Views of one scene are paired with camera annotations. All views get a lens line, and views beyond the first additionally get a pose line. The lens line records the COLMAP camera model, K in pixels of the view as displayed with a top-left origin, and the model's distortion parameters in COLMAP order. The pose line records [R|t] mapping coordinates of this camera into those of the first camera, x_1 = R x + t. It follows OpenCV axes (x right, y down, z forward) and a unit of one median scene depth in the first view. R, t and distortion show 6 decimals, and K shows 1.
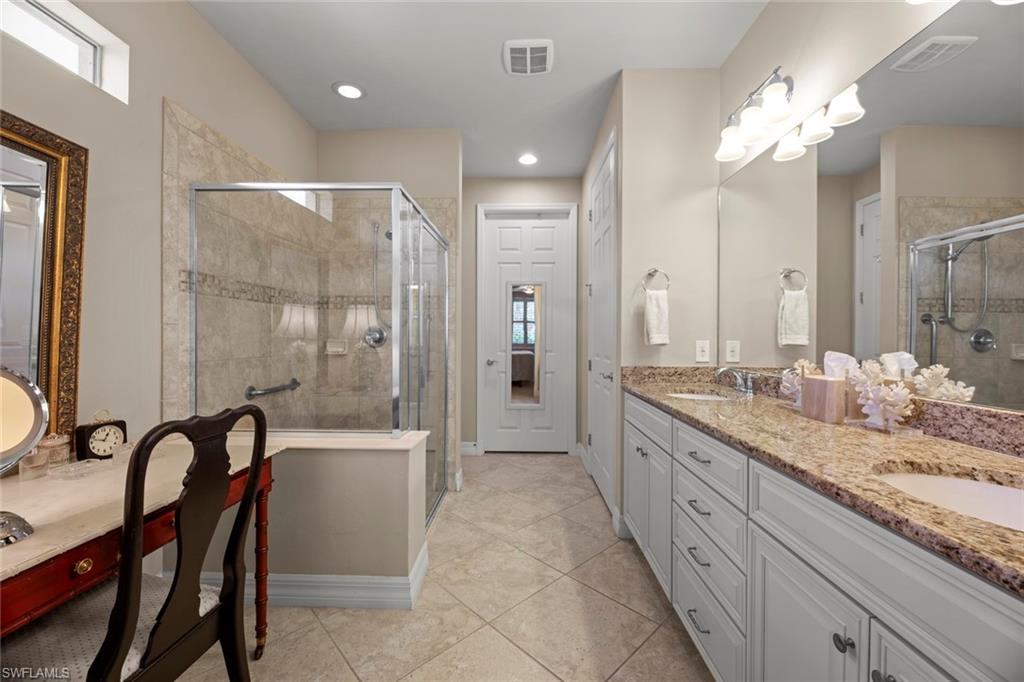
lens RADIAL K [[412.1, 0, 515.7], [0, 412.1, 341.7], [0, 0, 1]] dist [-0.000251, -0.002999]
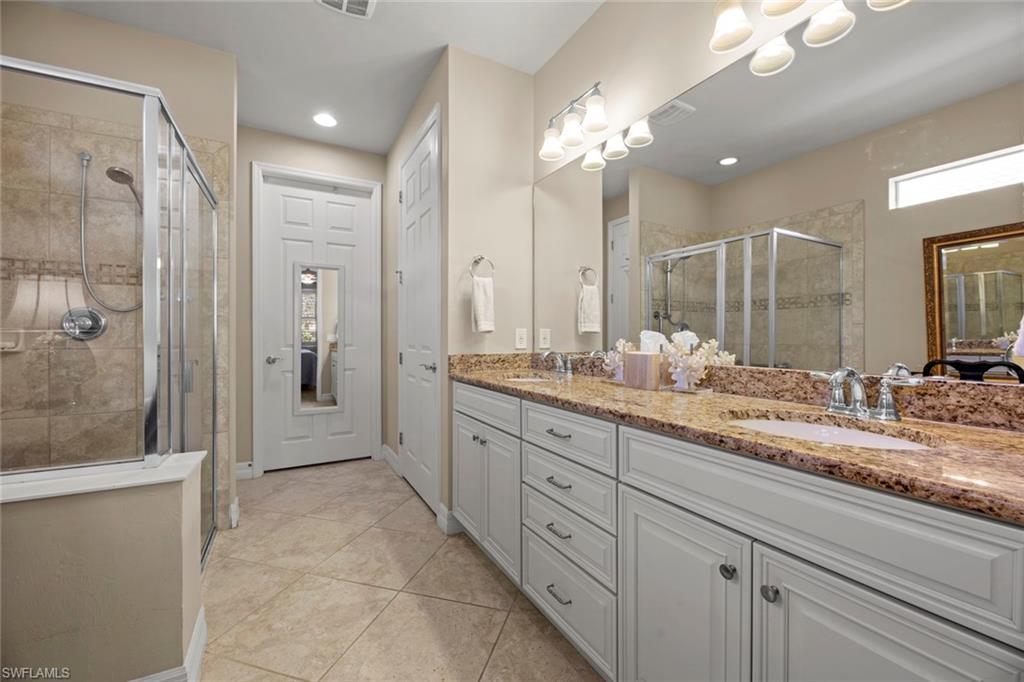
lens RADIAL K [[412.1, 0, 516.8], [0, 412.1, 338.4], [0, 0, 1]] dist [-0.000251, -0.002999]
pose [[0.863640, -0.008419, 0.504039, -0.091589], [0.011290, 0.999933, -0.002644, 0.026570], [-0.503983, 0.007974, 0.863677, 0.096715]]
